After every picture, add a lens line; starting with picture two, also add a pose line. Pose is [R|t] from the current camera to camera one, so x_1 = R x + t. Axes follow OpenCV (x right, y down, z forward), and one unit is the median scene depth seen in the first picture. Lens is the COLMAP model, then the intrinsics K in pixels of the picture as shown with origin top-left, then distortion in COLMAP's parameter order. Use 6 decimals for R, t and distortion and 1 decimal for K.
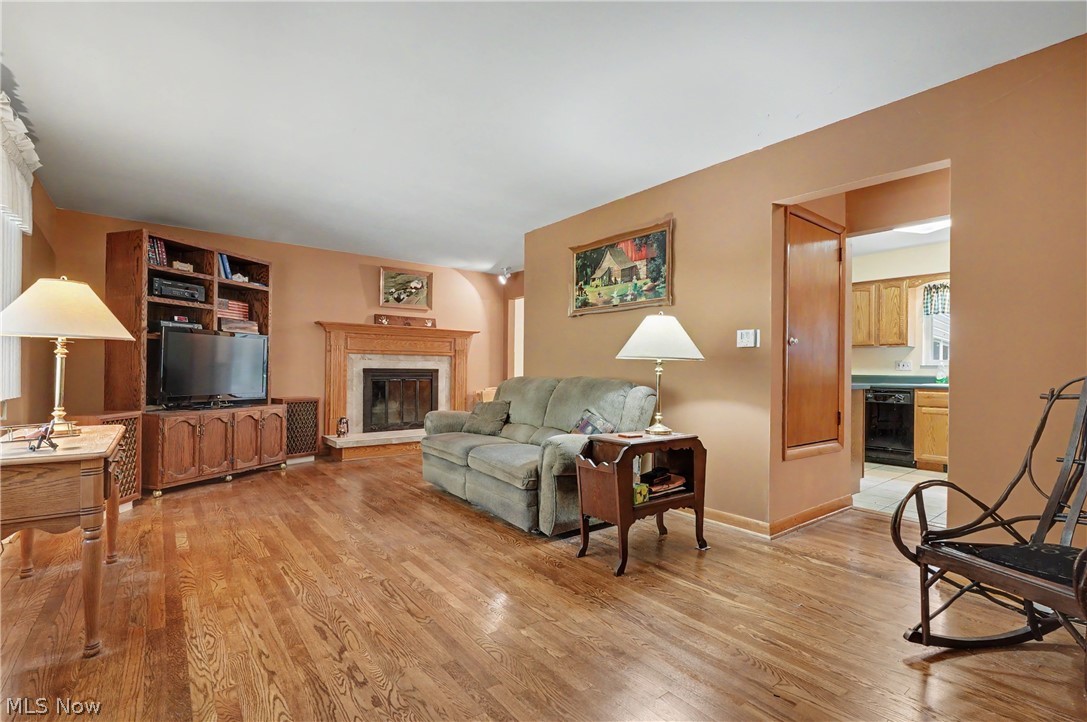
lens RADIAL K [[503.9, 0, 538.7], [0, 503.9, 368.1], [0, 0, 1]] dist [-0.008736, 0.000676]
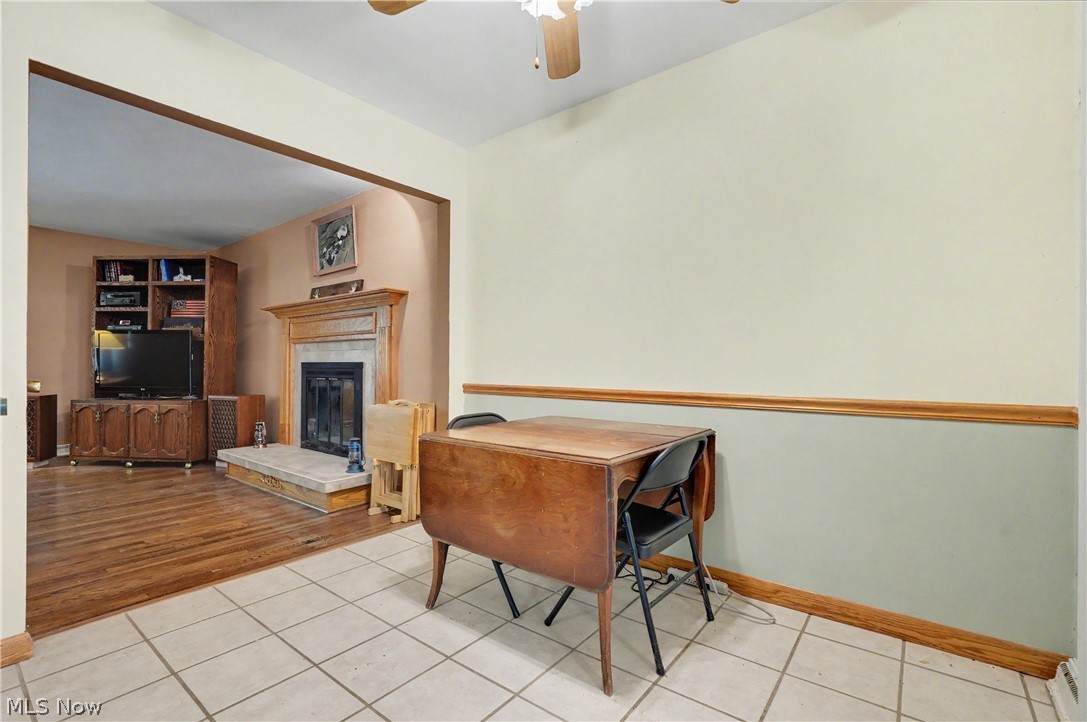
lens RADIAL K [[503.9, 0, 470.3], [0, 503.9, 356.2], [0, 0, 1]] dist [-0.008736, 0.000676]
pose [[0.220659, -0.024410, -0.975045, 0.644090], [0.004541, 0.999702, -0.023999, 0.015531], [0.975340, 0.000868, 0.220704, 1.554968]]
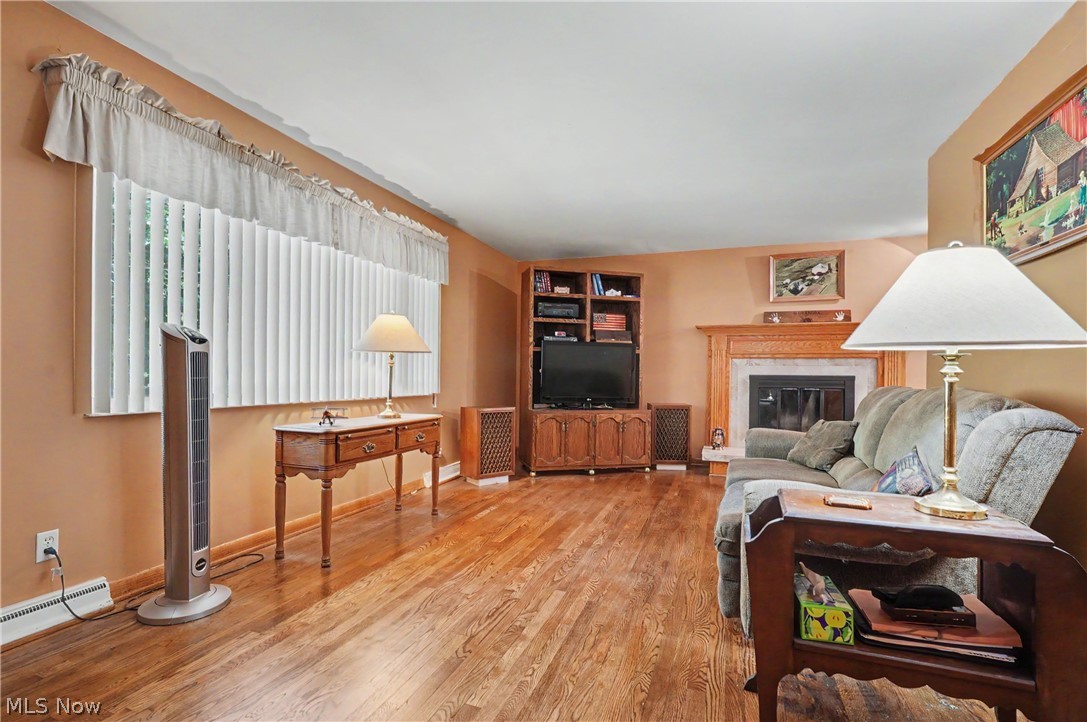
lens RADIAL K [[503.9, 0, 532.4], [0, 503.9, 373.6], [0, 0, 1]] dist [-0.008736, 0.000676]
pose [[0.531666, -0.004525, -0.846942, 0.282365], [-0.001242, 0.999980, -0.006123, 0.005864], [0.846953, 0.004308, 0.531650, 0.300221]]
